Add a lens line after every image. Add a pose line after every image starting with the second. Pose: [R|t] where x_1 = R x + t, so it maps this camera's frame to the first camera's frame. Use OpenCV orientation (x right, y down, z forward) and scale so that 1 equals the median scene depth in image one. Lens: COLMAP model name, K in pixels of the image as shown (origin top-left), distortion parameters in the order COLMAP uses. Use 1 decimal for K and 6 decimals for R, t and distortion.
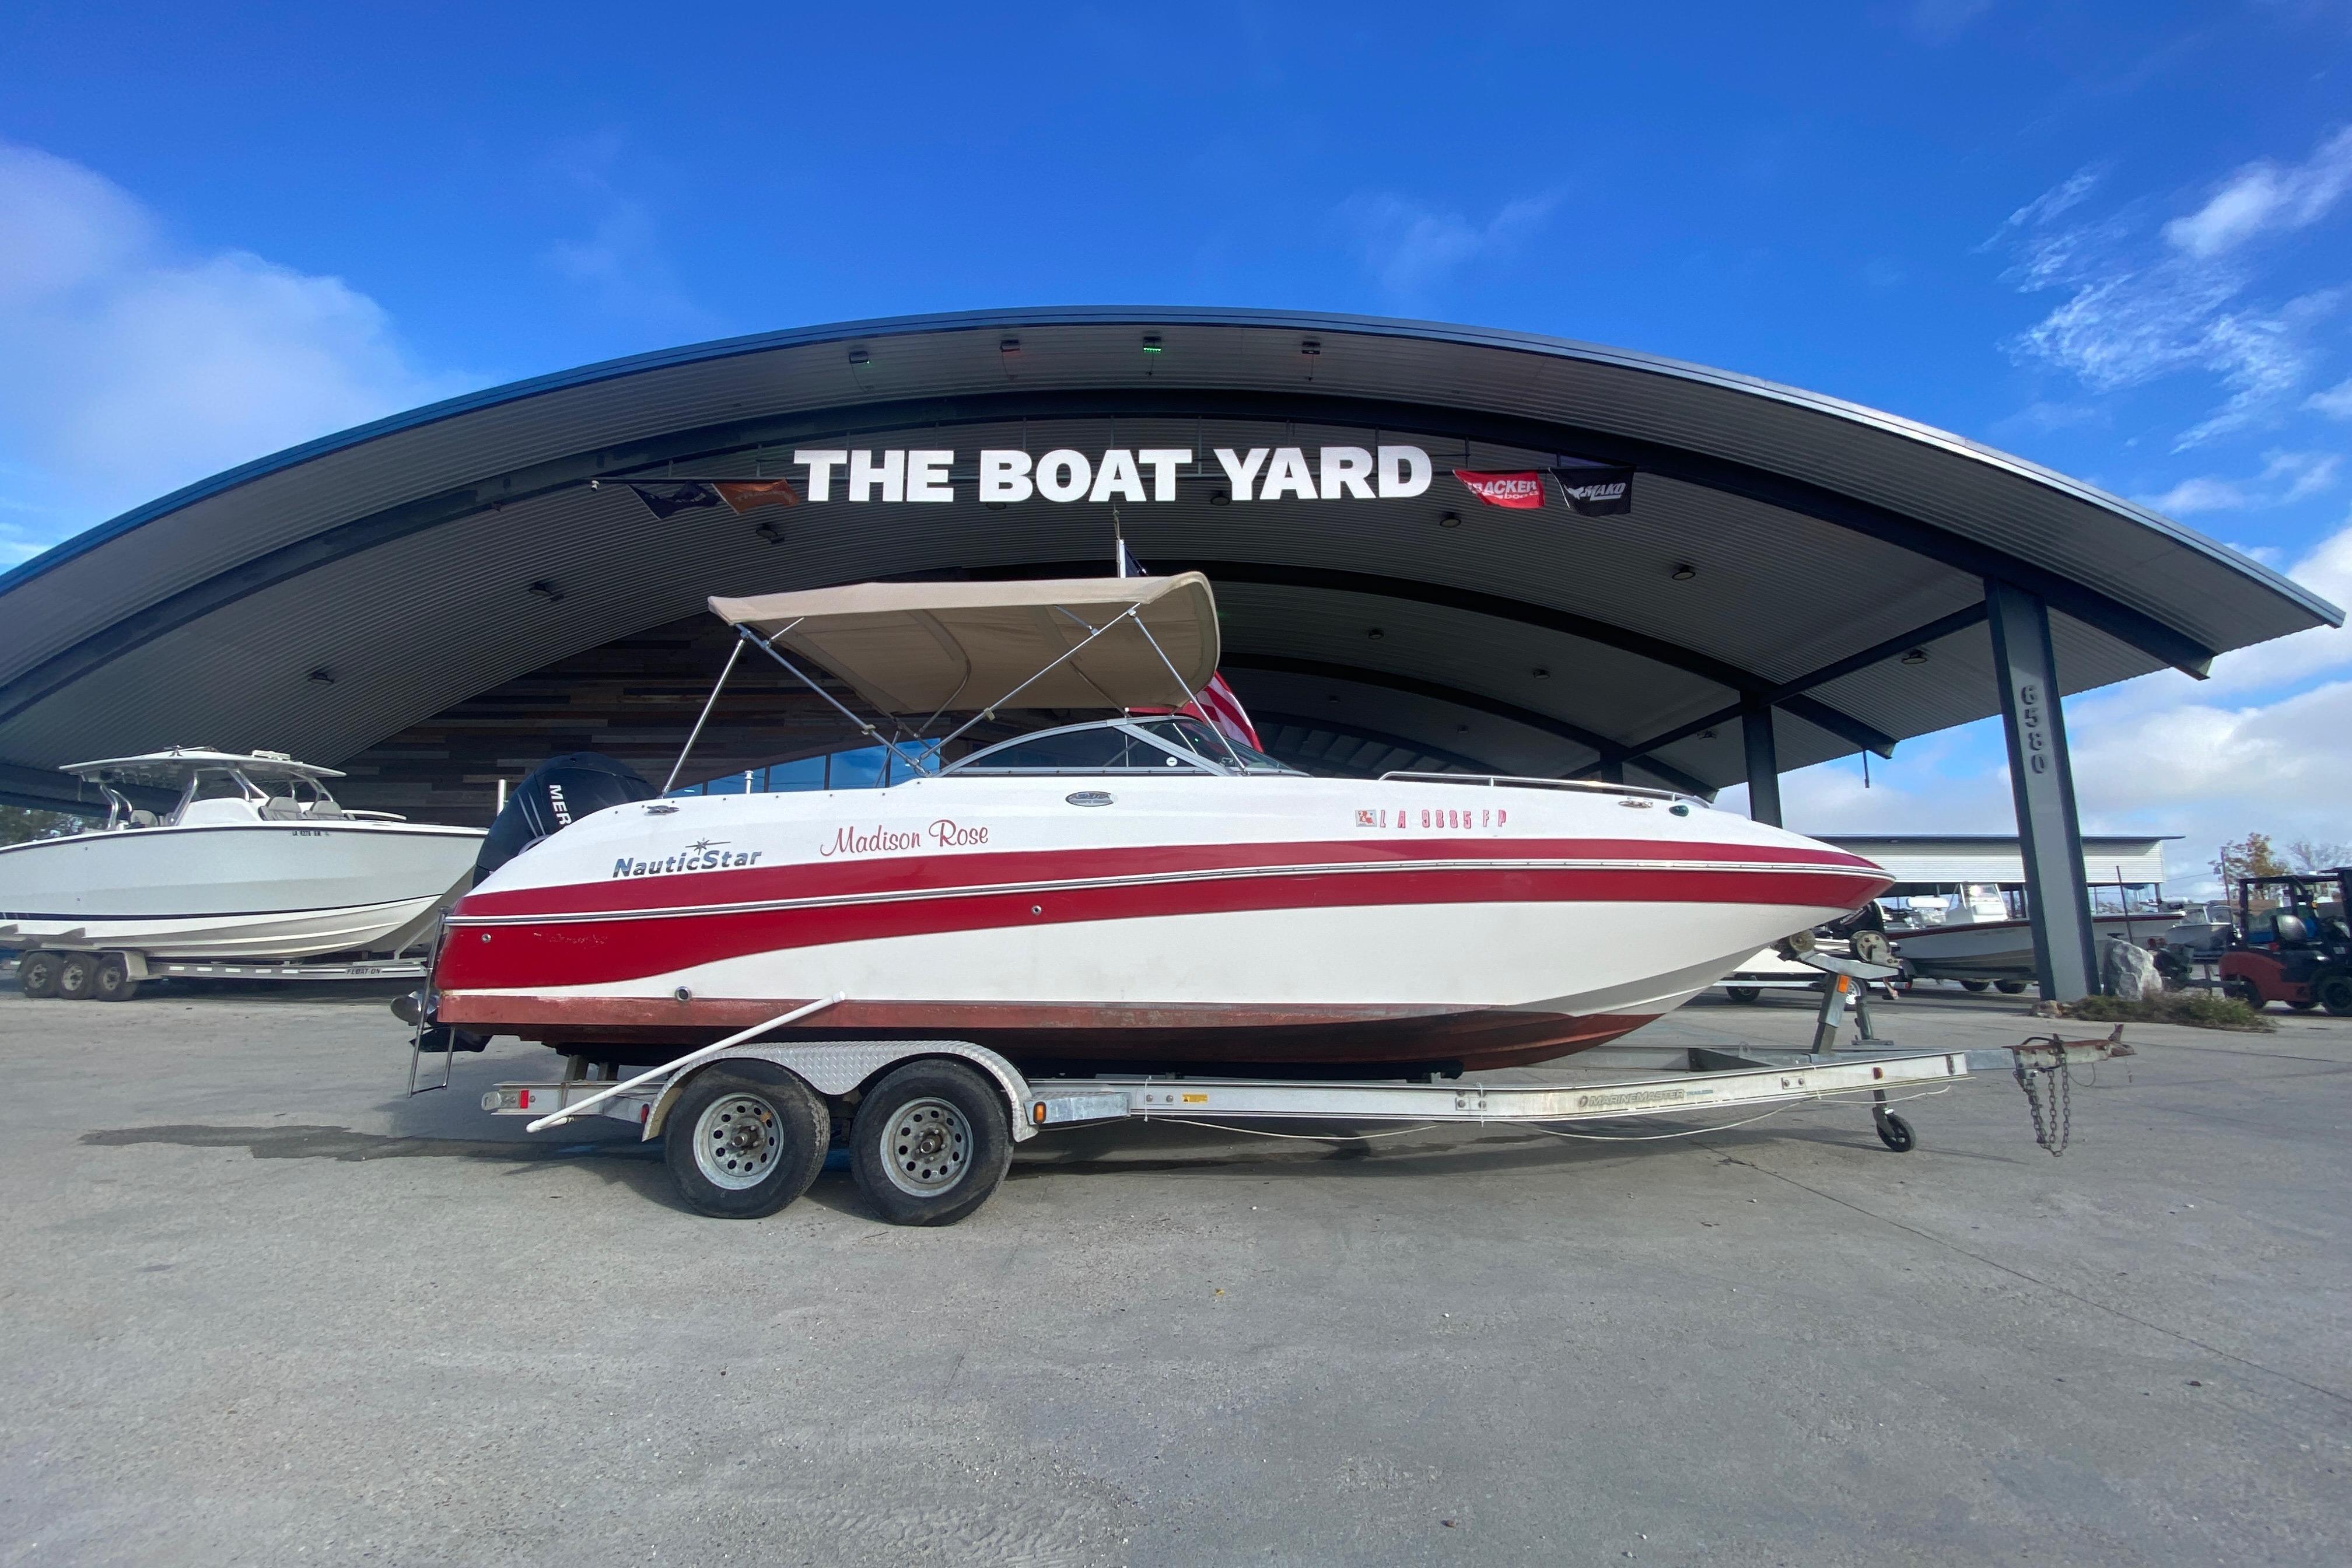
lens RADIAL K [[950.9, 0, 1183.8], [0, 950.9, 809.7], [0, 0, 1]] dist [-0.003397, -0.010646]
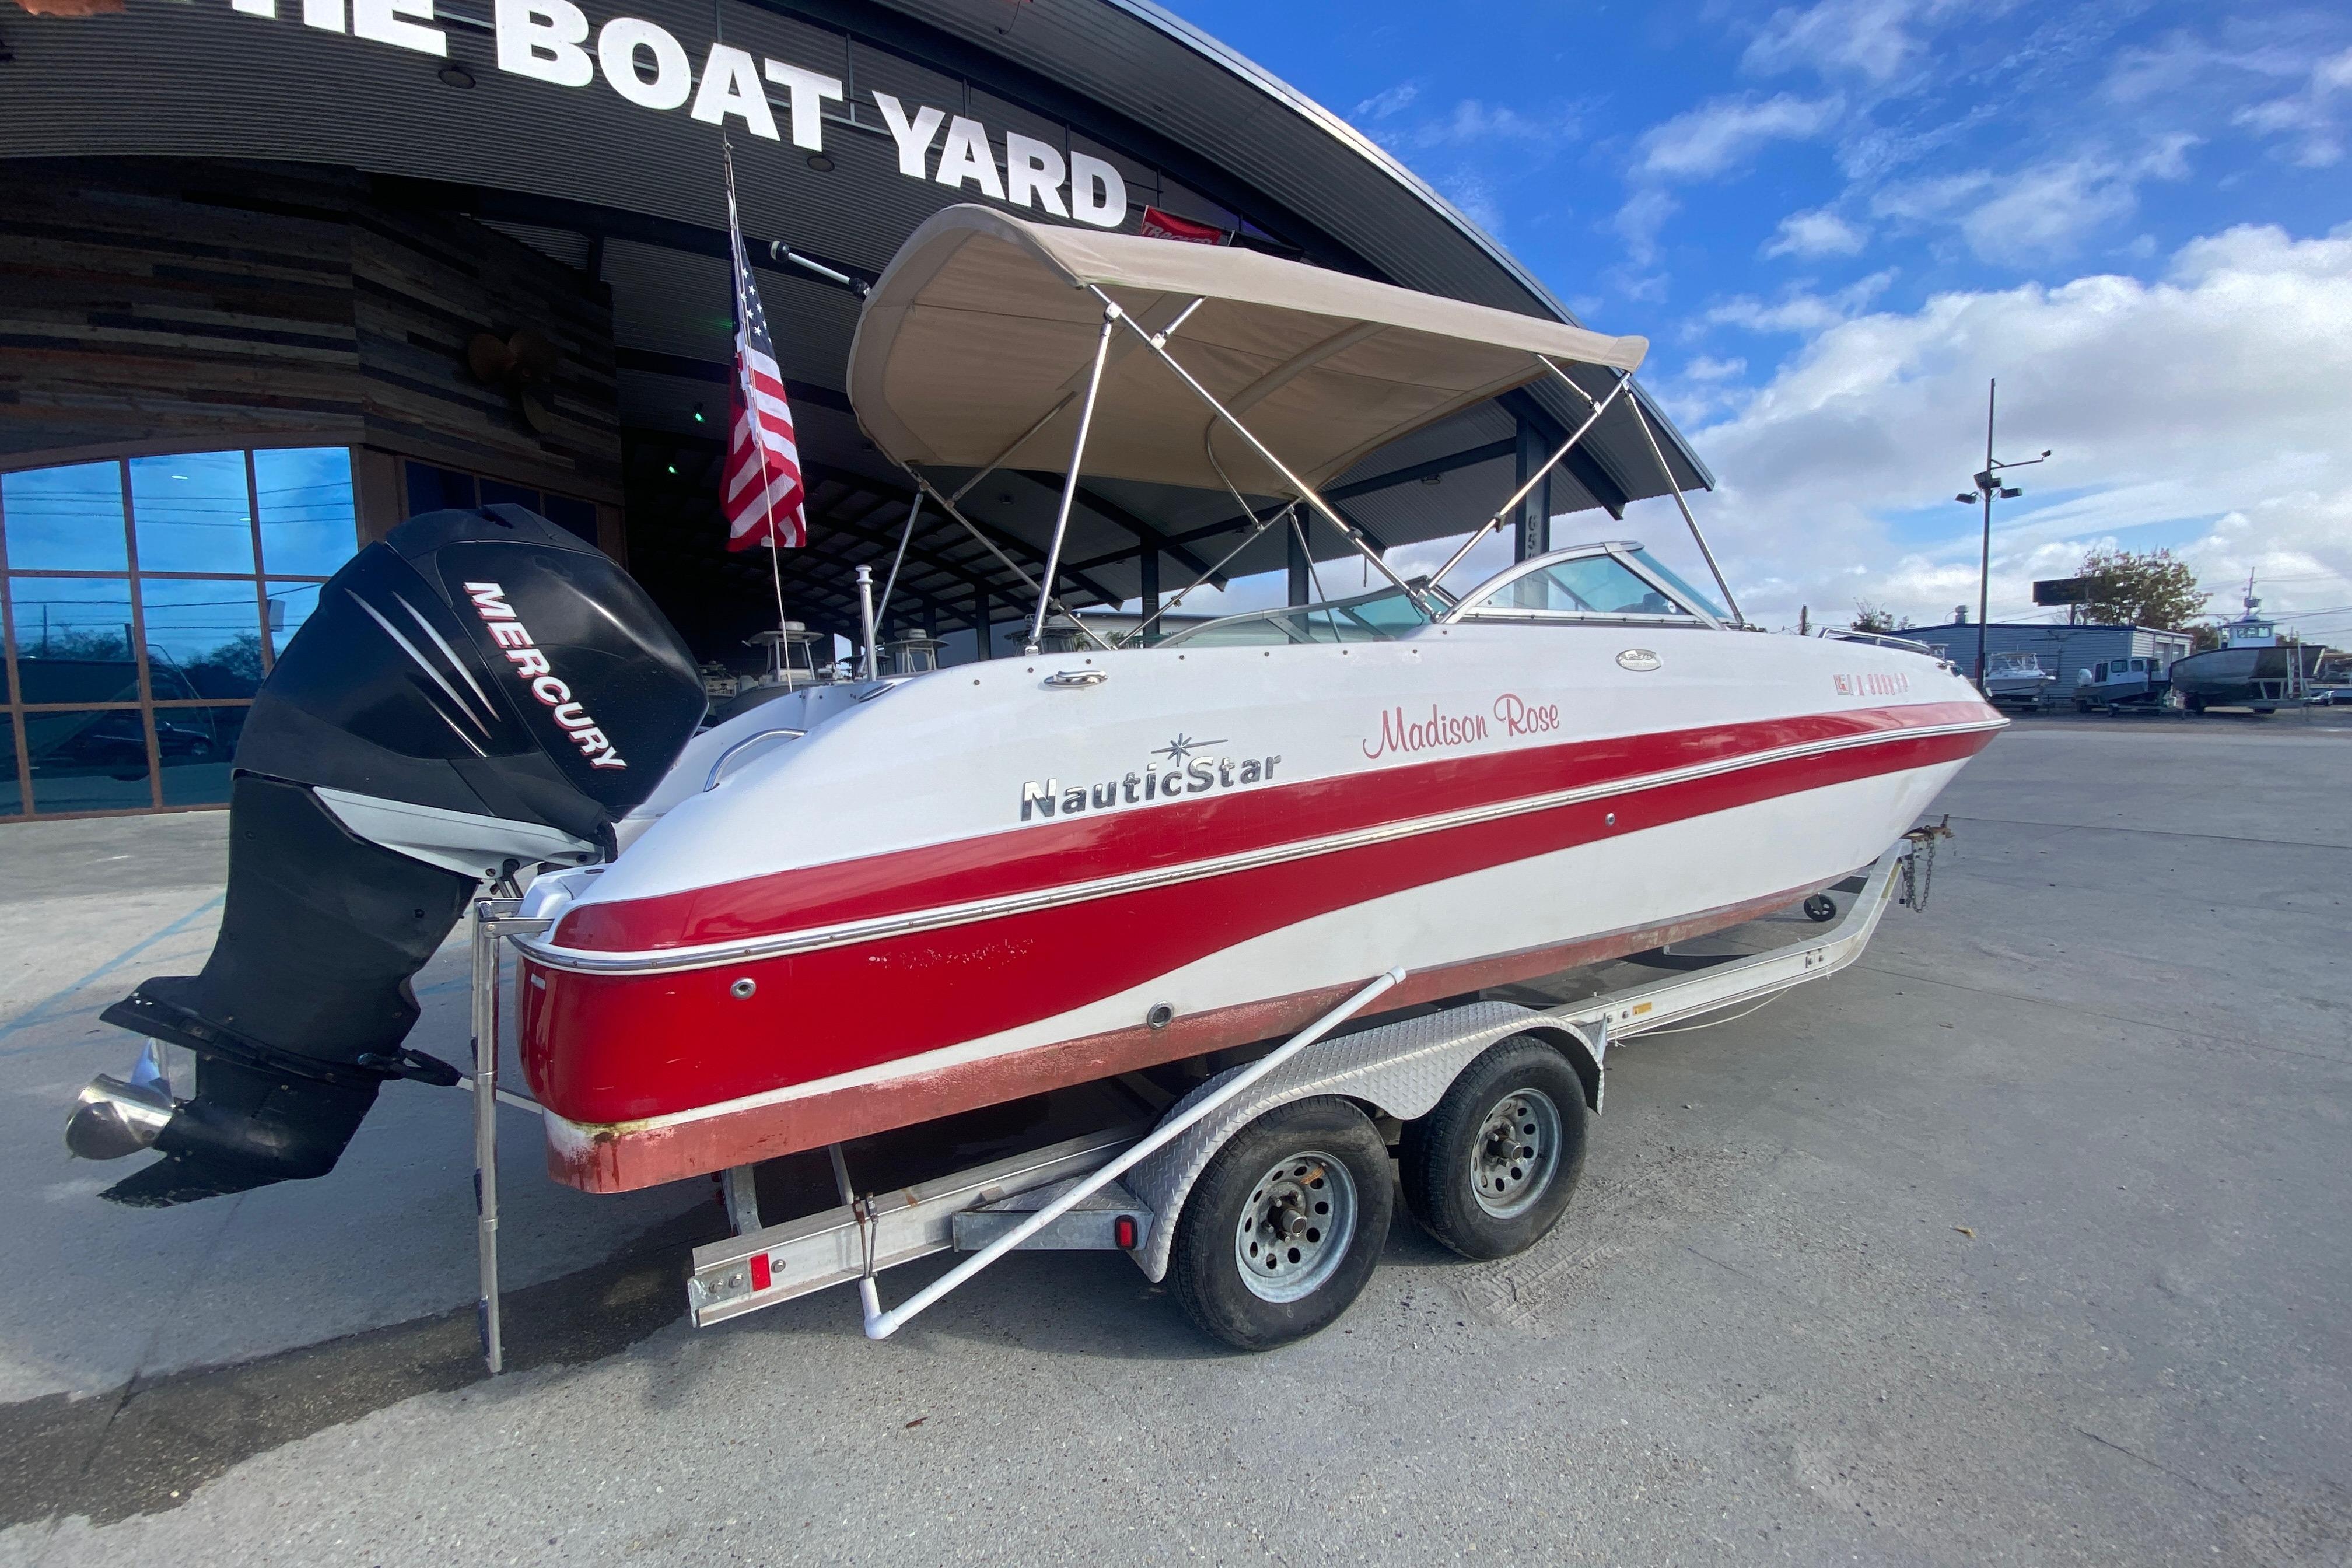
lens RADIAL K [[950.9, 0, 1193.5], [0, 950.9, 809.4], [0, 0, 1]] dist [-0.003397, -0.010646]
pose [[0.835349, -0.081718, 0.543612, -0.205995], [-0.052067, 0.972682, 0.226227, -0.012889], [-0.547248, -0.217283, 0.808274, 0.145758]]
